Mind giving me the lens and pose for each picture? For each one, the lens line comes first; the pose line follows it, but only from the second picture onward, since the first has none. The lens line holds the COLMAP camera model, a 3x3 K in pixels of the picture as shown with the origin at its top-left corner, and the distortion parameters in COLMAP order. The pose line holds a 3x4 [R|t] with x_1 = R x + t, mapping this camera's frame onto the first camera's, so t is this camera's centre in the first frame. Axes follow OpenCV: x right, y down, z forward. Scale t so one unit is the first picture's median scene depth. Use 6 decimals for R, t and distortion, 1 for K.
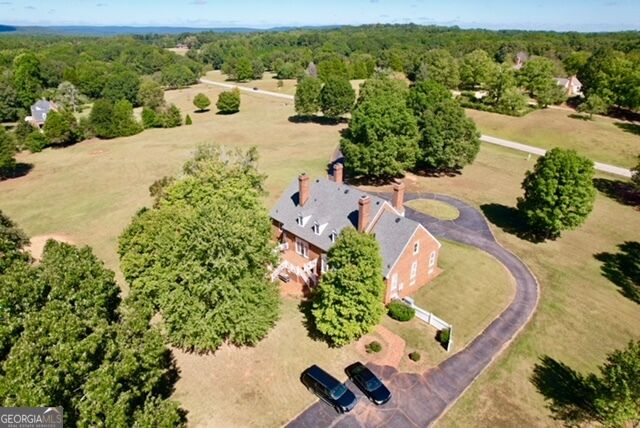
lens RADIAL K [[409.6, 0, 320.0], [0, 409.6, 214.0], [0, 0, 1]] dist [-0.081405, 0.073641]
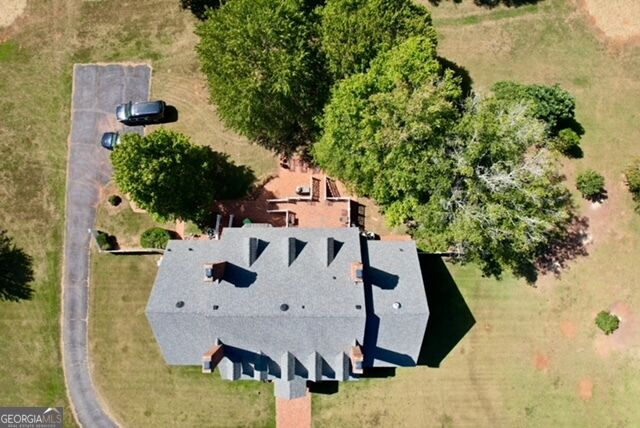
lens RADIAL K [[409.6, 0, 320.0], [0, 409.6, 214.0], [0, 0, 1]] dist [-0.081405, 0.073641]
pose [[-0.681944, 0.730245, -0.041150, -0.048602], [-0.302112, -0.229998, 0.925110, -0.671233], [0.666093, 0.643306, 0.377462, 0.851030]]
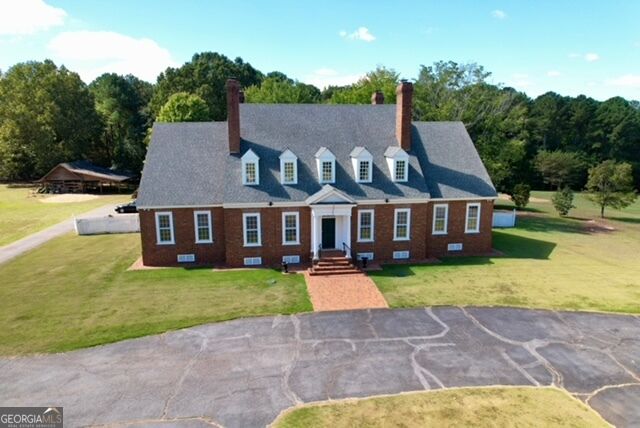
lens RADIAL K [[409.6, 0, 320.0], [0, 409.6, 214.0], [0, 0, 1]] dist [-0.081405, 0.073641]
pose [[-0.577894, 0.163879, -0.799489, 0.616234], [-0.337648, 0.843846, 0.417034, -0.194466], [0.742988, 0.510948, -0.432320, 1.540421]]
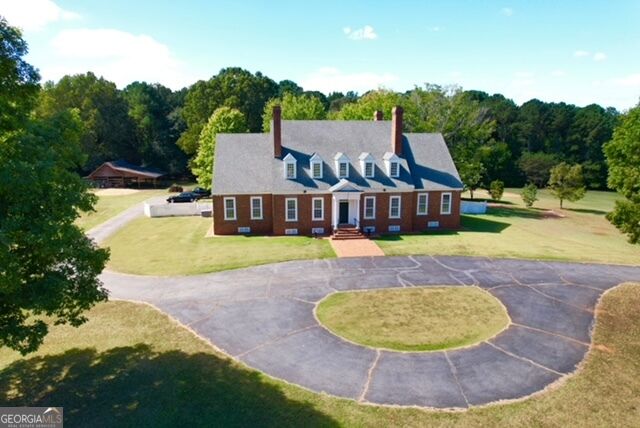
lens RADIAL K [[409.6, 0, 320.0], [0, 409.6, 214.0], [0, 0, 1]] dist [-0.081405, 0.073641]
pose [[-0.578635, 0.163615, -0.799007, 0.828141], [-0.340813, 0.841529, 0.419137, -0.259173], [0.740964, 0.514839, -0.431175, 1.630579]]
